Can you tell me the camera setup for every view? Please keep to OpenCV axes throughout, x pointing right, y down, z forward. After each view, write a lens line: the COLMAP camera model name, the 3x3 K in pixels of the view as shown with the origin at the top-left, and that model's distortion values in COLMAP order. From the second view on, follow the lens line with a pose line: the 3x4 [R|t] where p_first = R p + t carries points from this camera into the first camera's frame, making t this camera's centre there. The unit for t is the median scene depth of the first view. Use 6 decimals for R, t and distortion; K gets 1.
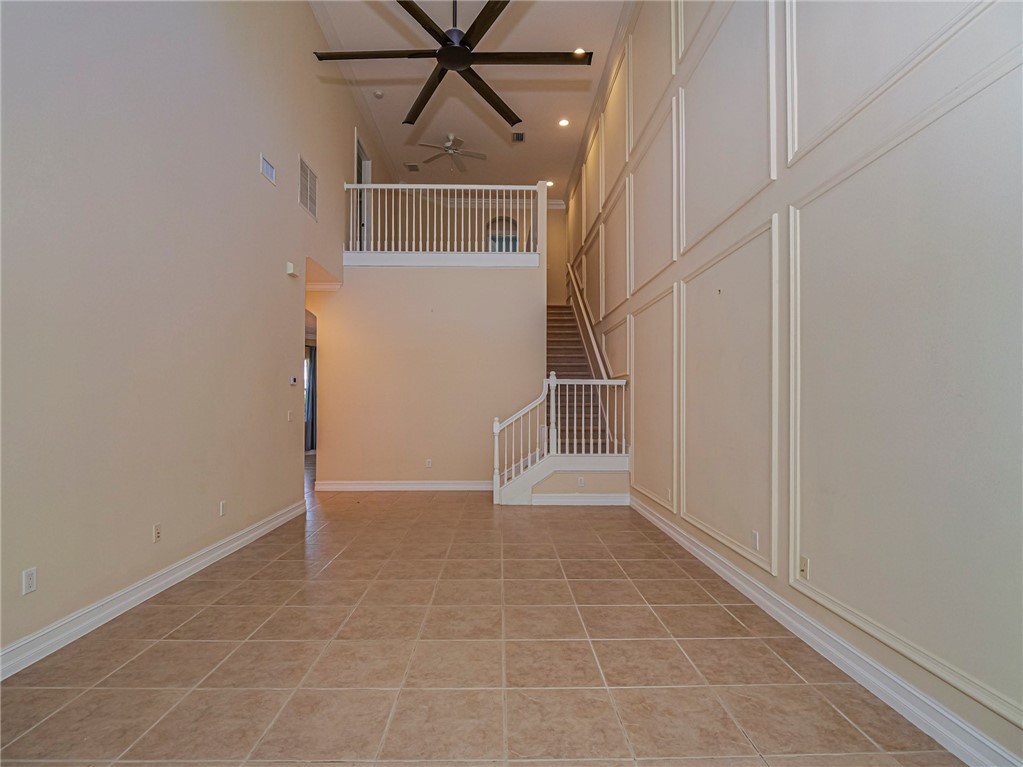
lens RADIAL K [[497.8, 0, 508.3], [0, 497.8, 389.2], [0, 0, 1]] dist [-0.009641, 0.001472]
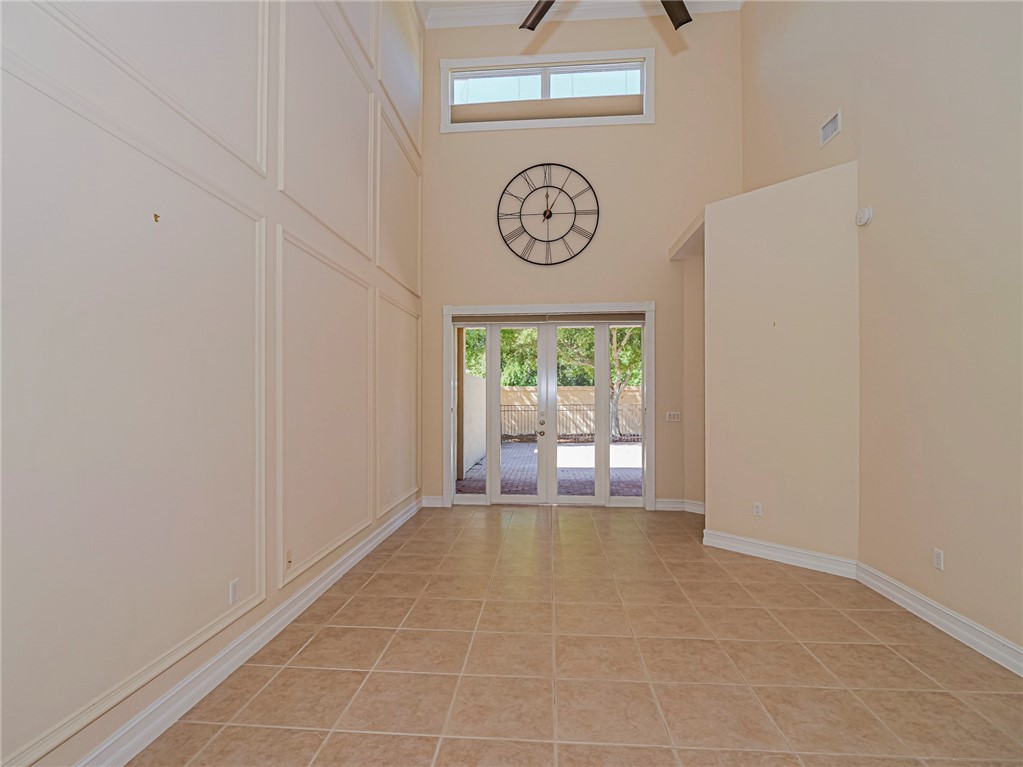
lens RADIAL K [[497.8, 0, 510.3], [0, 497.8, 389.1], [0, 0, 1]] dist [-0.009641, 0.001472]
pose [[-0.995368, 0.001355, 0.096124, -0.020324], [-0.003363, 0.998798, -0.048899, 0.023278], [-0.096075, -0.048996, -0.994168, 2.077374]]
